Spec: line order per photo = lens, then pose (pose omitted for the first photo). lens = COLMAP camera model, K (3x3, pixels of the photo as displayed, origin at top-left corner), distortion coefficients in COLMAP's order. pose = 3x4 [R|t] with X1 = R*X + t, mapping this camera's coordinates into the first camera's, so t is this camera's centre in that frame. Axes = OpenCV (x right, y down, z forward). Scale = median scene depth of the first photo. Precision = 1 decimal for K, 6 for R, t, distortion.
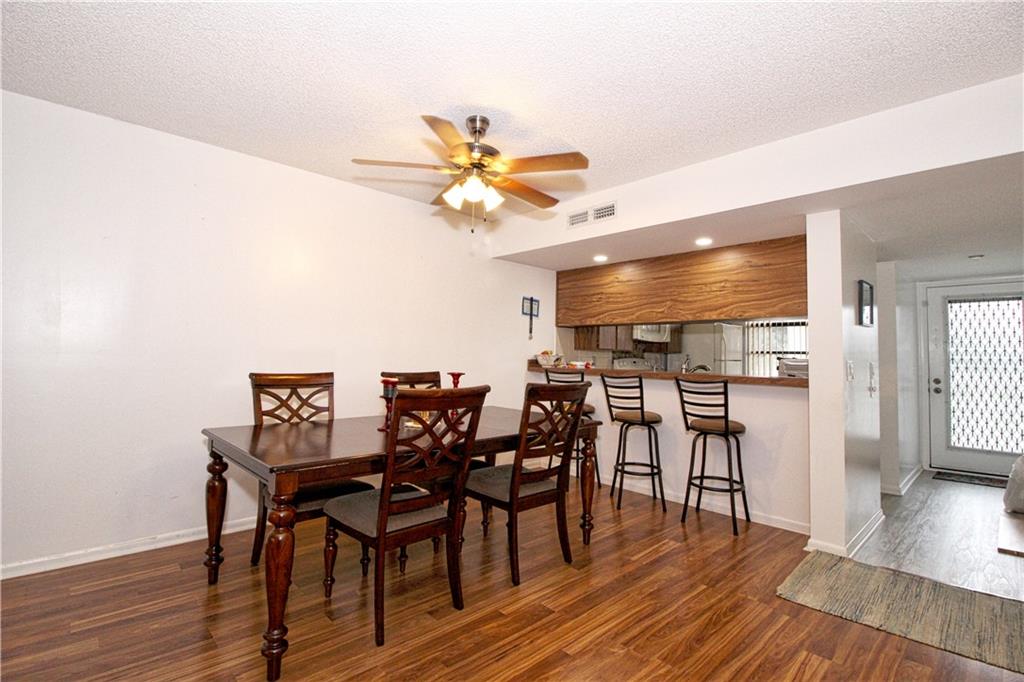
lens RADIAL K [[478.4, 0, 510.7], [0, 478.4, 331.5], [0, 0, 1]] dist [-0.000044, -0.000033]
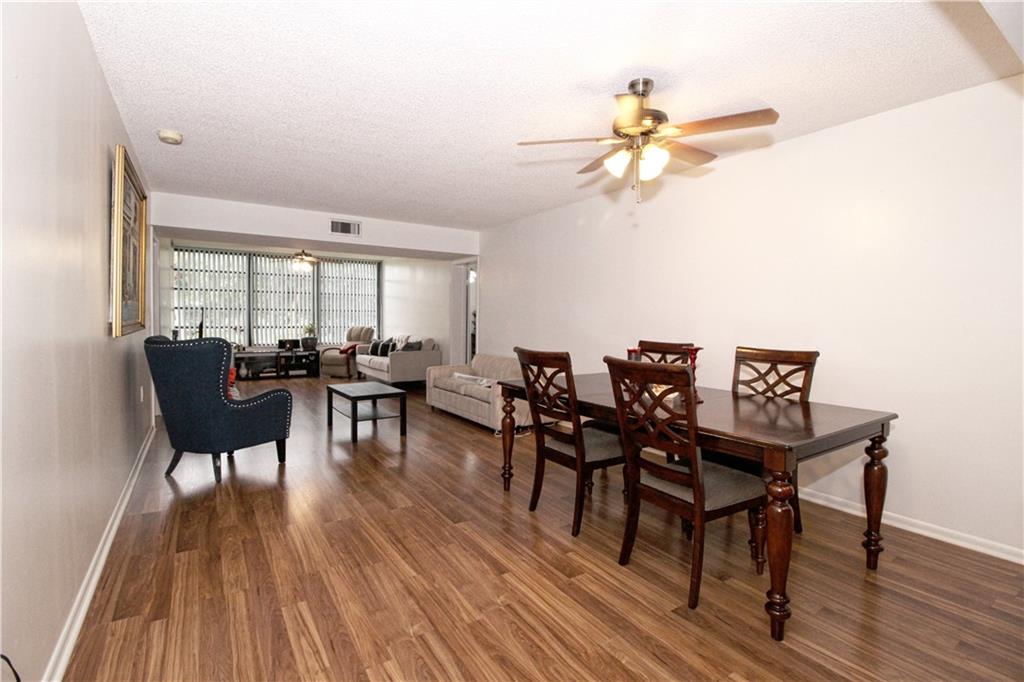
lens RADIAL K [[470.9, 0, 511.4], [0, 470.9, 318.8], [0, 0, 1]] dist [0.000248, -0.000005]
pose [[-0.167738, -0.023085, -0.985561, 0.992956], [0.021846, 0.999393, -0.027127, 0.057307], [0.985589, -0.026081, -0.167132, 0.953101]]
